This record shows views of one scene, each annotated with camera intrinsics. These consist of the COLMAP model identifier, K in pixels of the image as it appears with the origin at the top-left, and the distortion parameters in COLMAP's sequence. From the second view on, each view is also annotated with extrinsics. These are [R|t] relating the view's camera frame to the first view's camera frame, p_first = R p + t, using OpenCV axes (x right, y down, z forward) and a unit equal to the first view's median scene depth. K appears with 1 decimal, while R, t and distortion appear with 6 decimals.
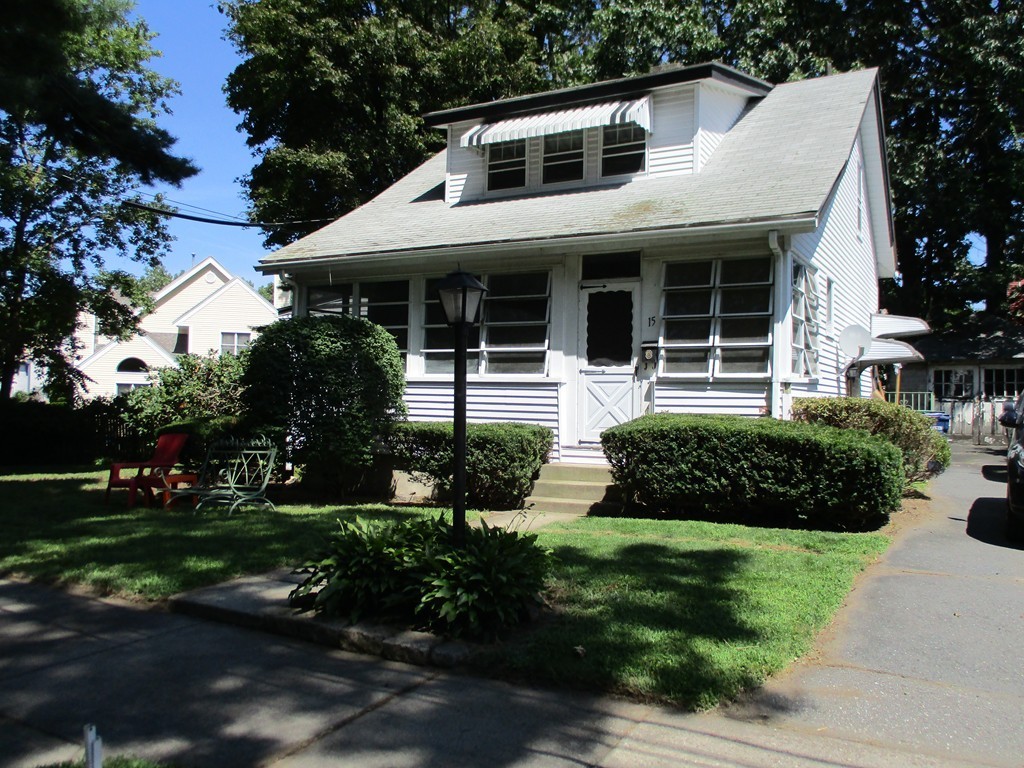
lens RADIAL K [[843.9, 0, 508.1], [0, 843.9, 387.1], [0, 0, 1]] dist [-0.006117, -0.011348]
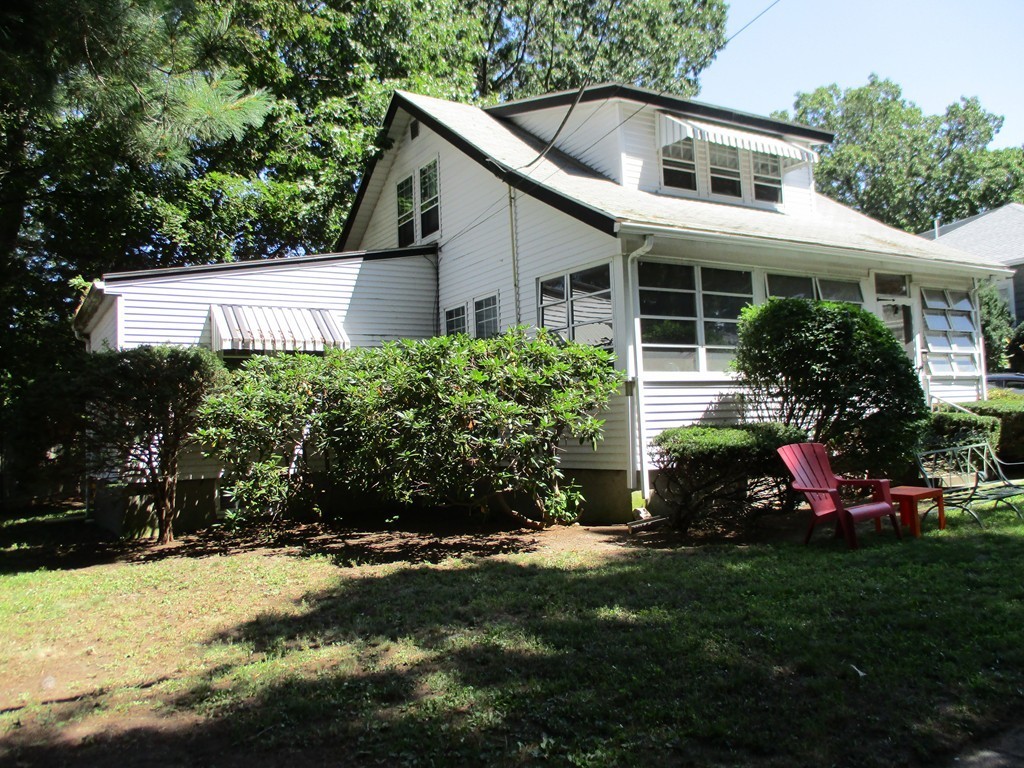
lens RADIAL K [[843.9, 0, 514.4], [0, 843.9, 379.3], [0, 0, 1]] dist [-0.006117, -0.011348]
pose [[0.480126, 0.013727, 0.877092, -1.178133], [0.035833, 0.998736, -0.035246, 0.015516], [-0.876467, 0.048352, 0.479027, 0.887394]]
